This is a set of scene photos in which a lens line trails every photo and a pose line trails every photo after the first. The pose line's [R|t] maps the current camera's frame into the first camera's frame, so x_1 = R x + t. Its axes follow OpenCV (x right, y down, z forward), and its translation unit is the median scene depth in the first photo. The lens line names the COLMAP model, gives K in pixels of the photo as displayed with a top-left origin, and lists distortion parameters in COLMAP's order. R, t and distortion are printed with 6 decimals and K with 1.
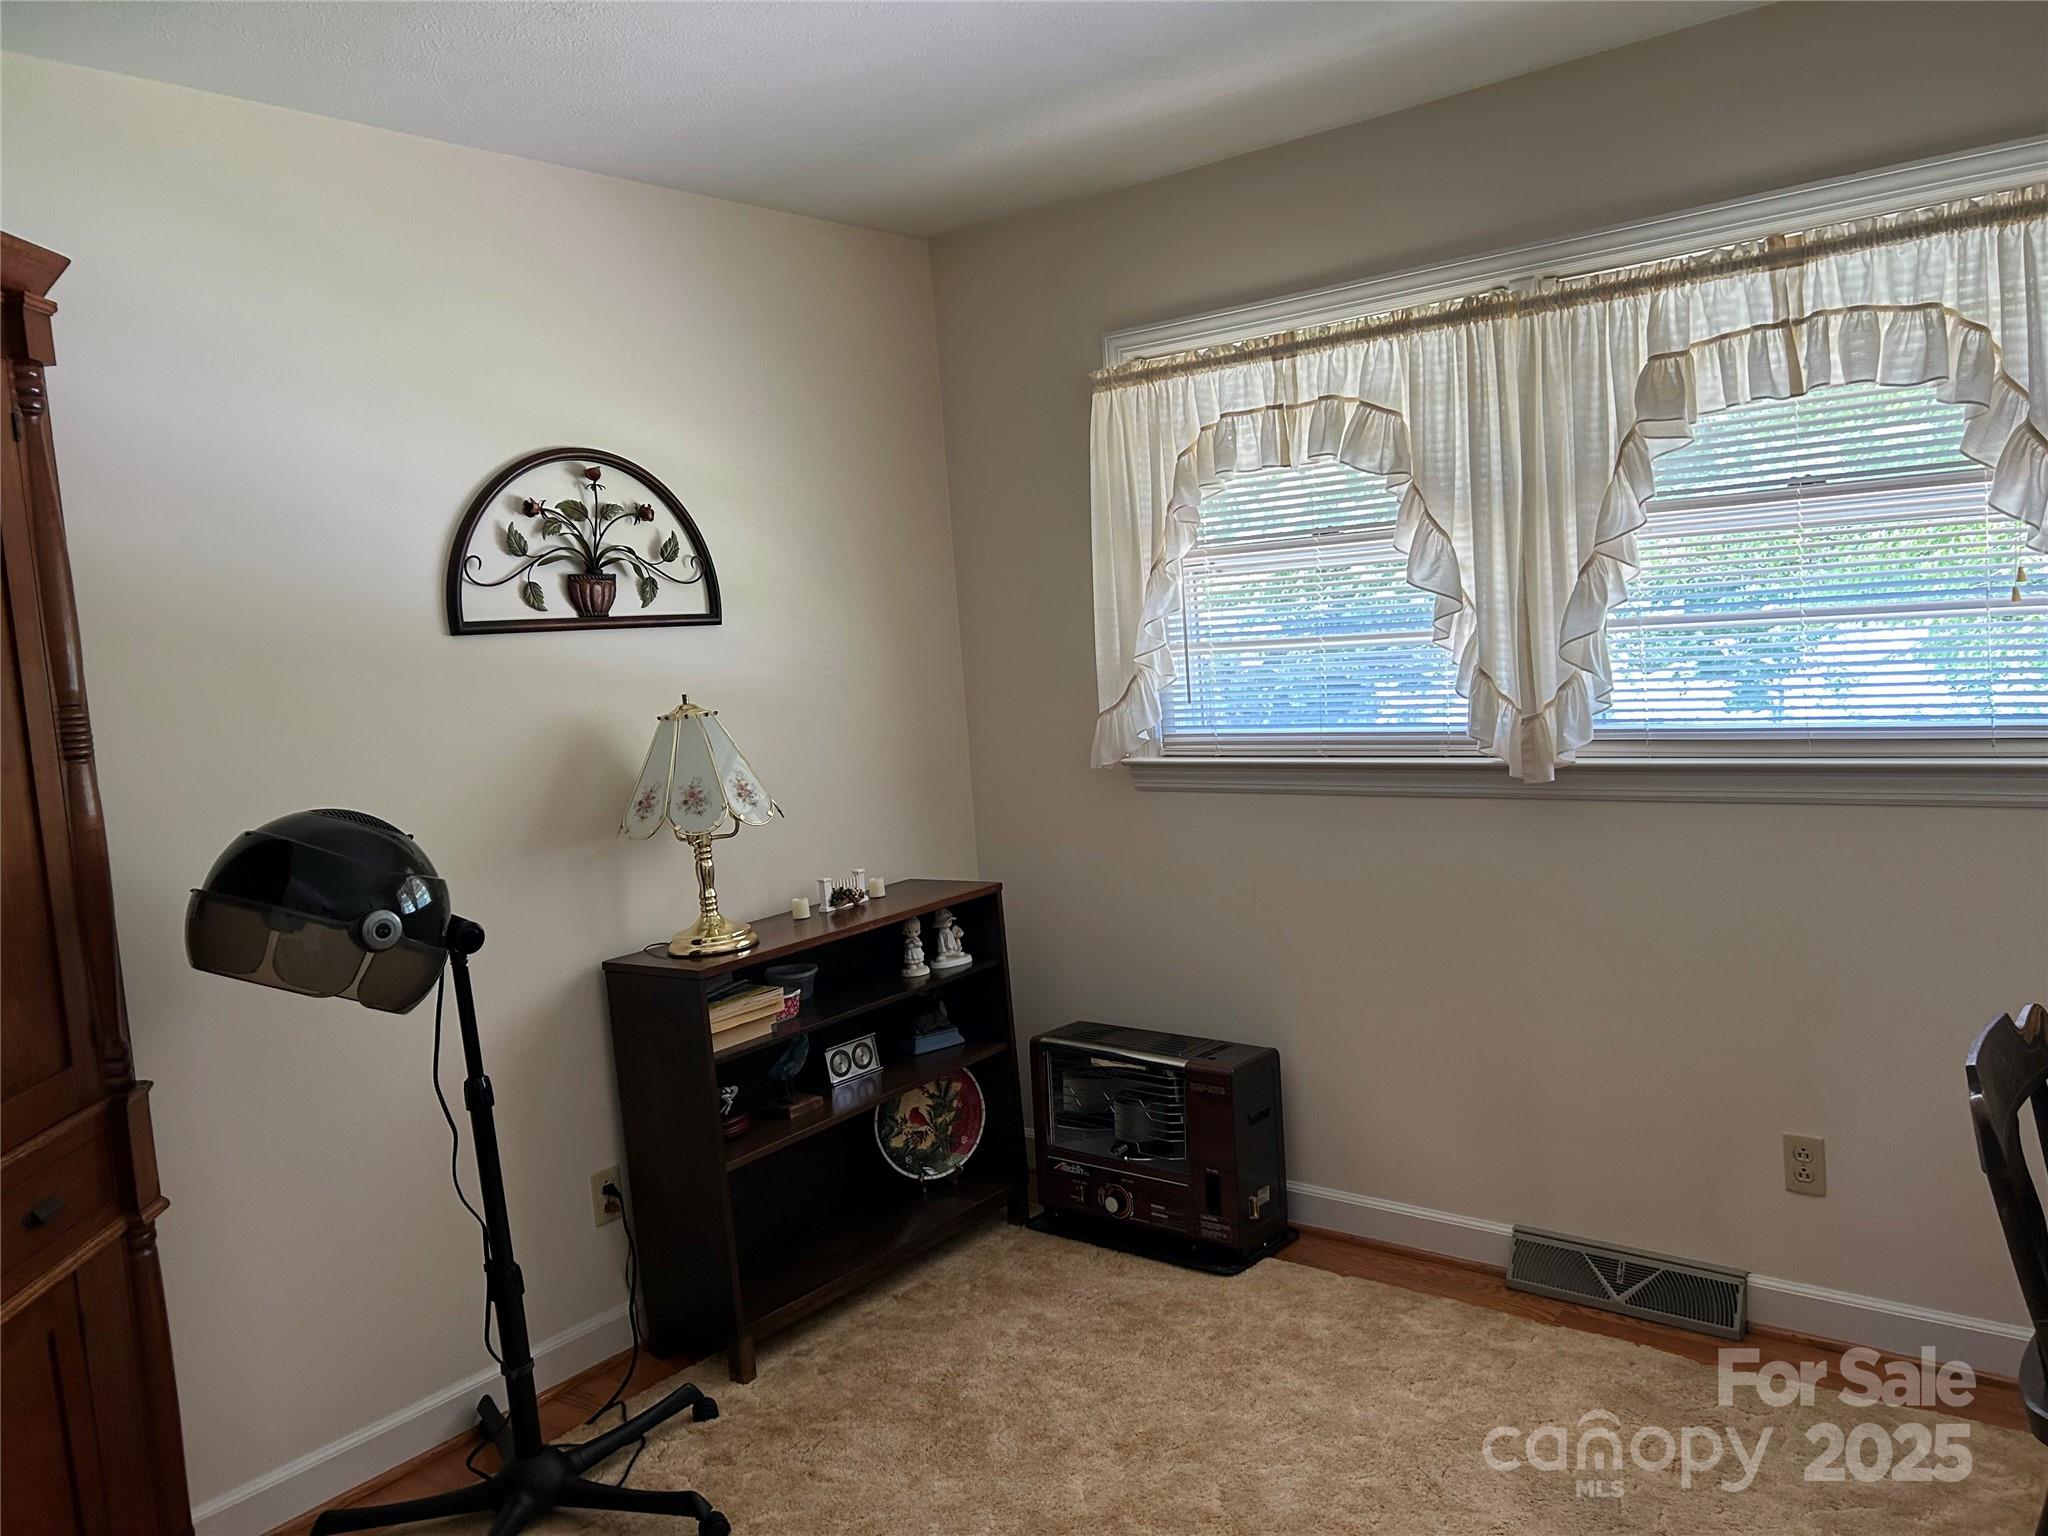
lens RADIAL K [[1538.8, 0, 1019.8], [0, 1538.8, 767.5], [0, 0, 1]] dist [0.009477, -0.013516]
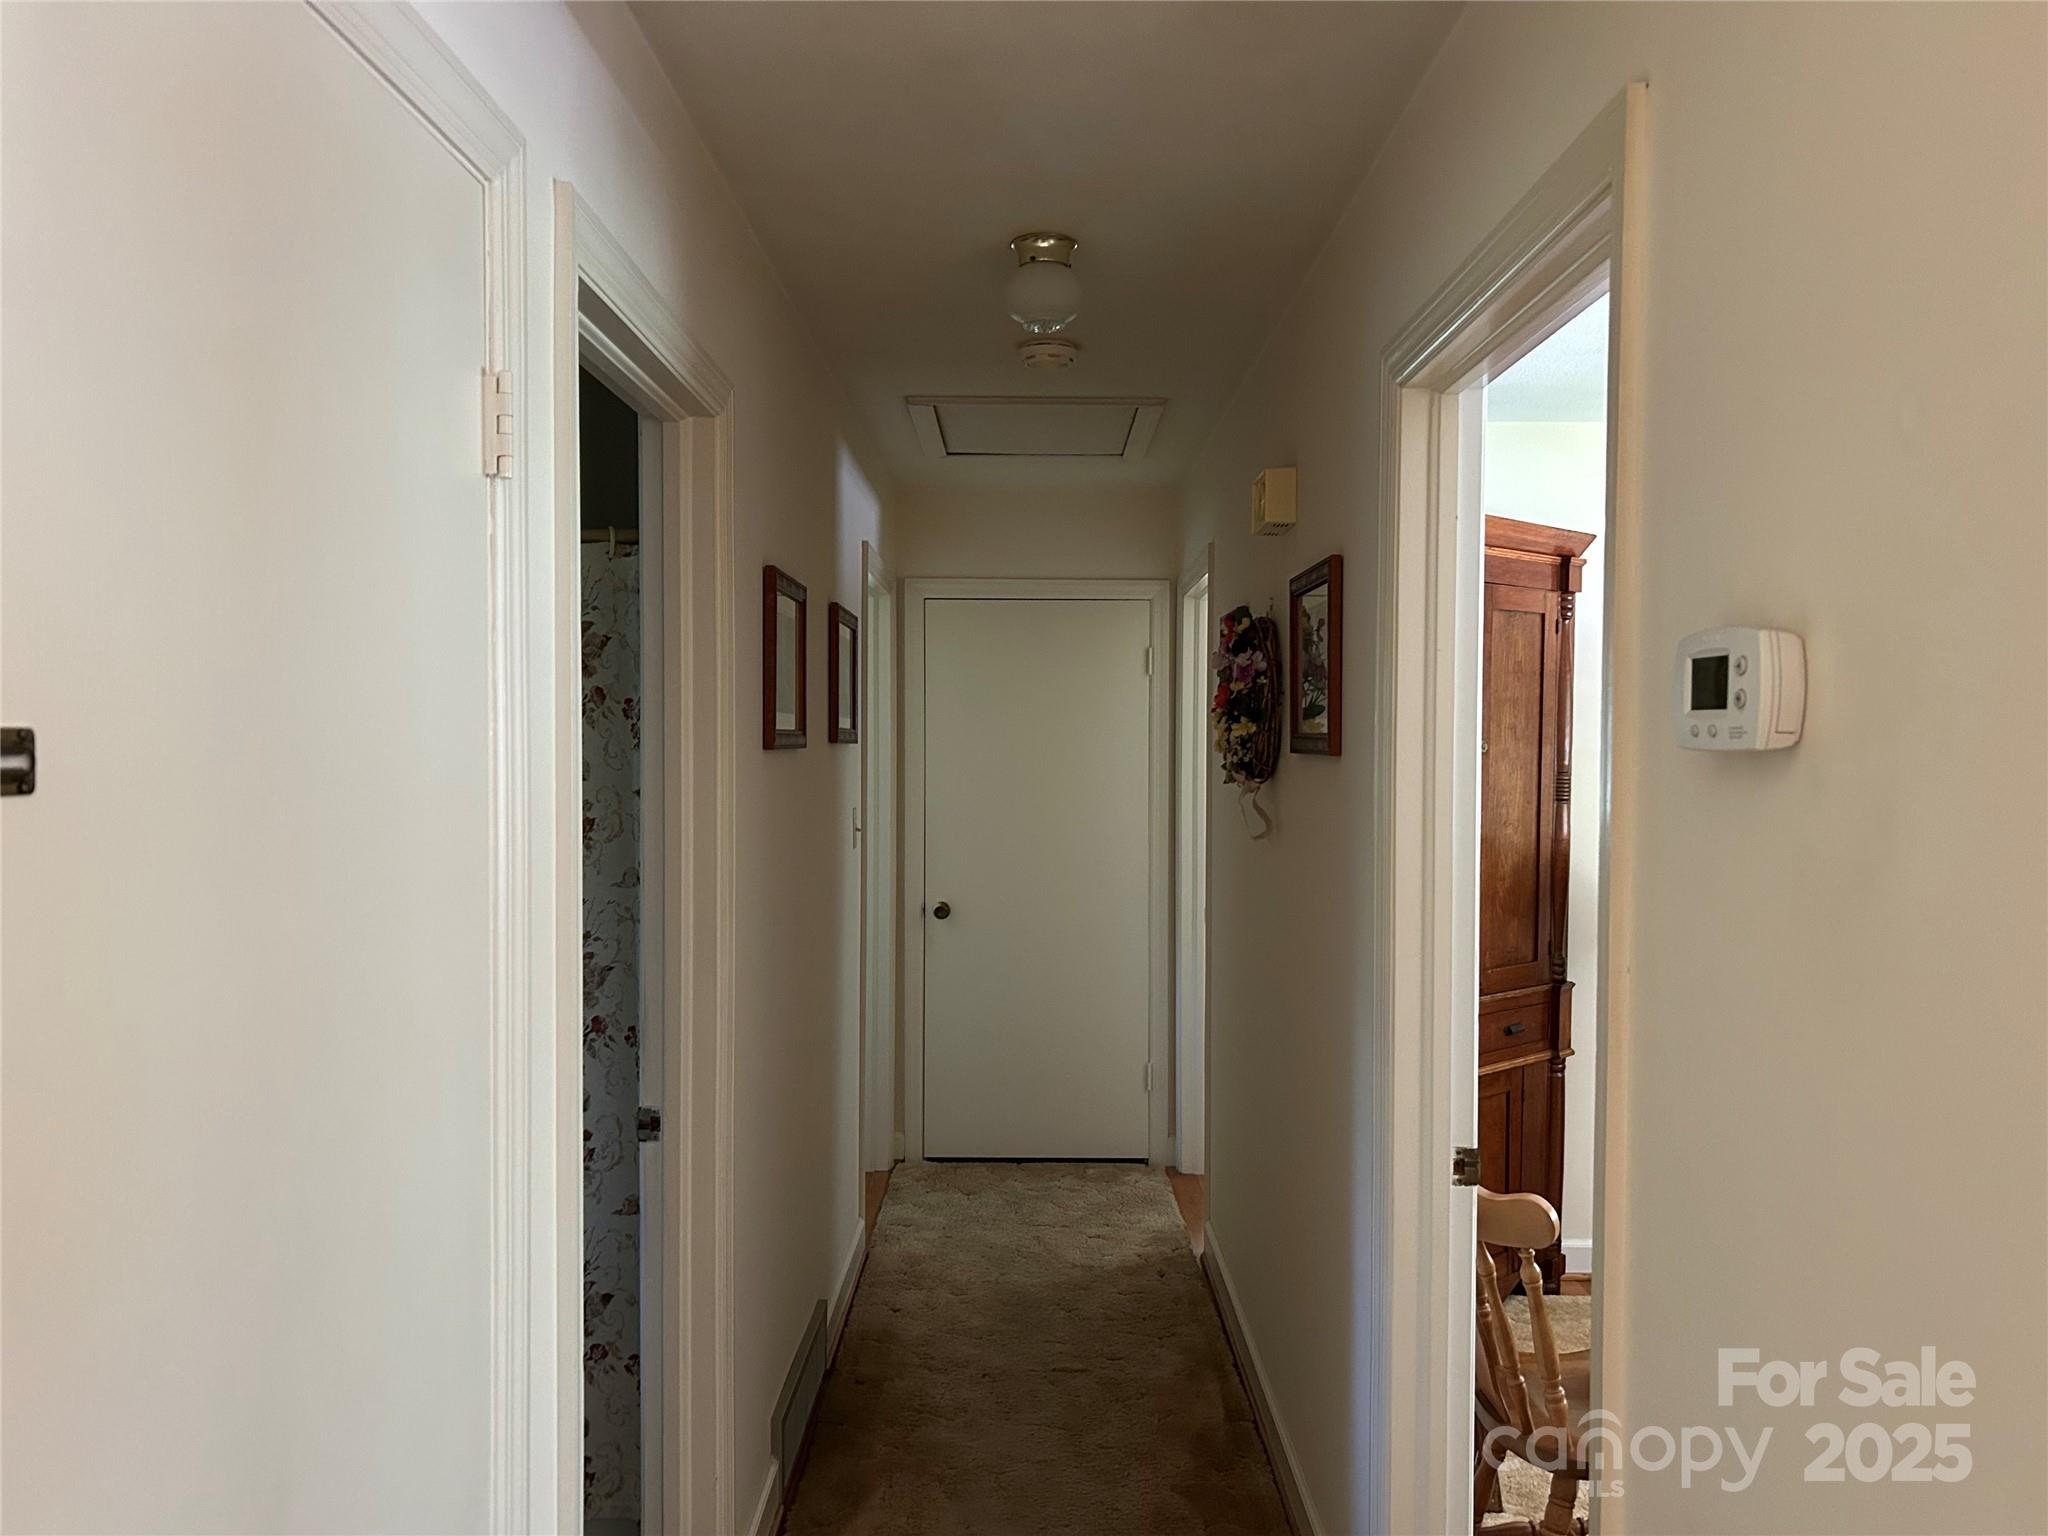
lens RADIAL K [[1538.8, 0, 1021.1], [0, 1538.8, 772.5], [0, 0, 1]] dist [0.009477, -0.013516]
pose [[0.623787, 0.090688, -0.776315, 0.425211], [-0.137074, 0.990545, 0.005572, 0.042916], [0.769481, 0.102937, 0.630320, -0.684747]]
